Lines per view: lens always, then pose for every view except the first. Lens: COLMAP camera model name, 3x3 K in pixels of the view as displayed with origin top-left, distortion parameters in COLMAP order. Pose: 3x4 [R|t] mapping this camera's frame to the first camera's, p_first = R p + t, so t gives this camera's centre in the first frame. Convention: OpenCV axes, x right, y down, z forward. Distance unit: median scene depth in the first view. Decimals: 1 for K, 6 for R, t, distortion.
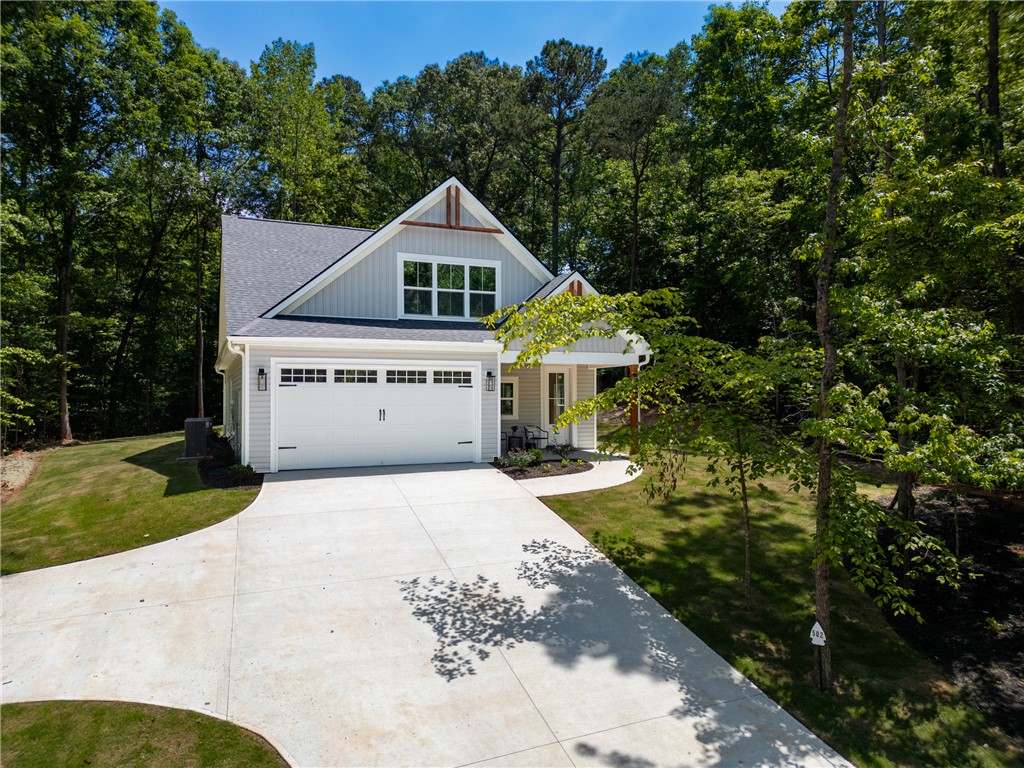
lens RADIAL K [[723.5, 0, 512.5], [0, 723.5, 382.1], [0, 0, 1]] dist [0.057872, -0.049676]
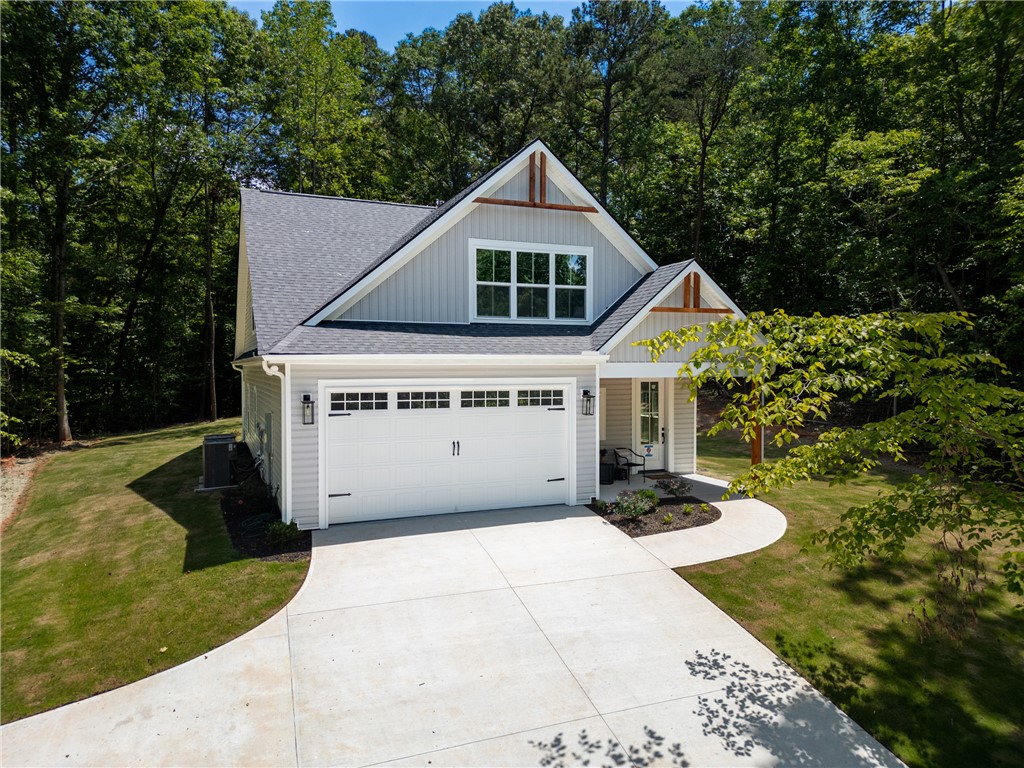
lens RADIAL K [[723.5, 0, 510.5], [0, 723.5, 382.6], [0, 0, 1]] dist [0.057872, -0.049676]
pose [[0.999972, 0.001325, -0.007382, -0.092517], [-0.001001, 0.999042, 0.043758, -0.048633], [0.007433, -0.043750, 0.999015, 0.177150]]
